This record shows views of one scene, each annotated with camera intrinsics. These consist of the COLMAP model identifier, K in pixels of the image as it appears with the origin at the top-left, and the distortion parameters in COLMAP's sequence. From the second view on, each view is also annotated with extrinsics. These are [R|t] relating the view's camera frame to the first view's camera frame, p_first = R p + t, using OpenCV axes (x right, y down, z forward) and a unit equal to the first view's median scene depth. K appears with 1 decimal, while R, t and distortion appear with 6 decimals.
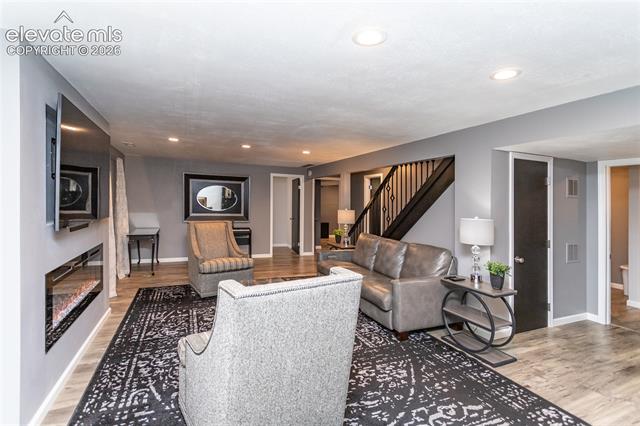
lens RADIAL K [[305.1, 0, 320.8], [0, 305.1, 199.3], [0, 0, 1]] dist [0.000835, 0.000383]
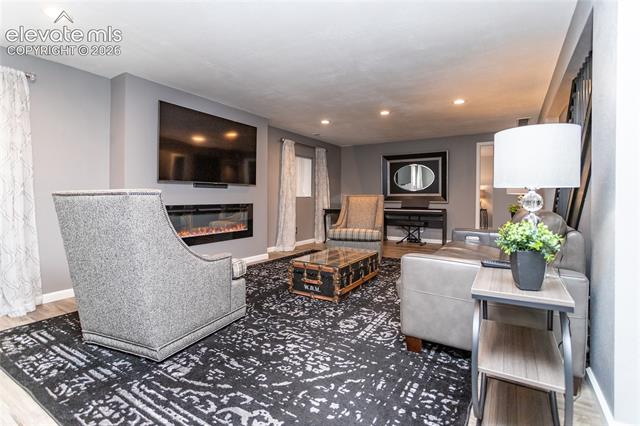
lens RADIAL K [[310.8, 0, 320.7], [0, 310.8, 197.9], [0, 0, 1]] dist [0.000688, 0.000122]
pose [[0.563184, -0.024150, -0.825978, 0.649421], [0.022749, 0.999647, -0.013716, 0.145366], [0.826018, -0.011065, 0.563535, 0.459788]]
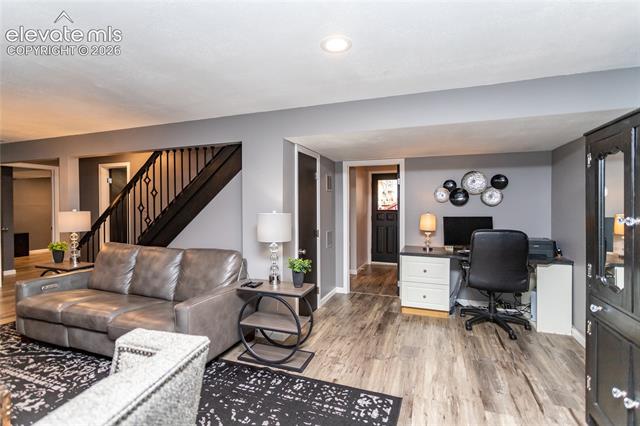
lens RADIAL K [[305.1, 0, 320.8], [0, 305.1, 199.3], [0, 0, 1]] dist [0.000835, 0.000383]
pose [[0.696753, -0.016675, 0.717117, -0.035217], [0.012943, 0.999859, 0.010674, 0.013692], [-0.717195, 0.001844, 0.696871, 0.248698]]
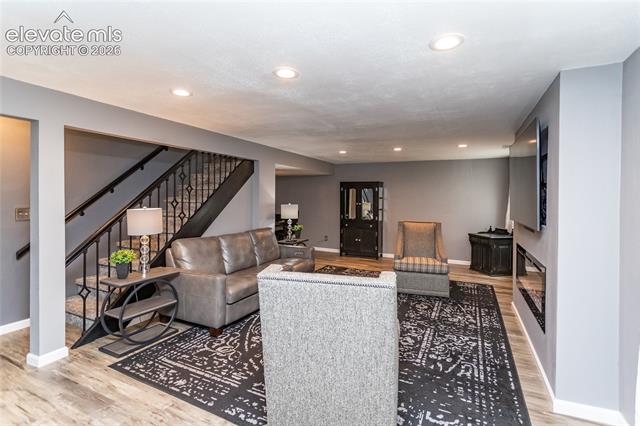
lens RADIAL K [[305.1, 0, 320.8], [0, 305.1, 199.3], [0, 0, 1]] dist [0.000835, 0.000383]
pose [[-0.643185, -0.047385, 0.764243, -0.912519], [-0.041370, 0.998776, 0.027109, -0.019257], [-0.764592, -0.014180, -0.644358, 1.885728]]
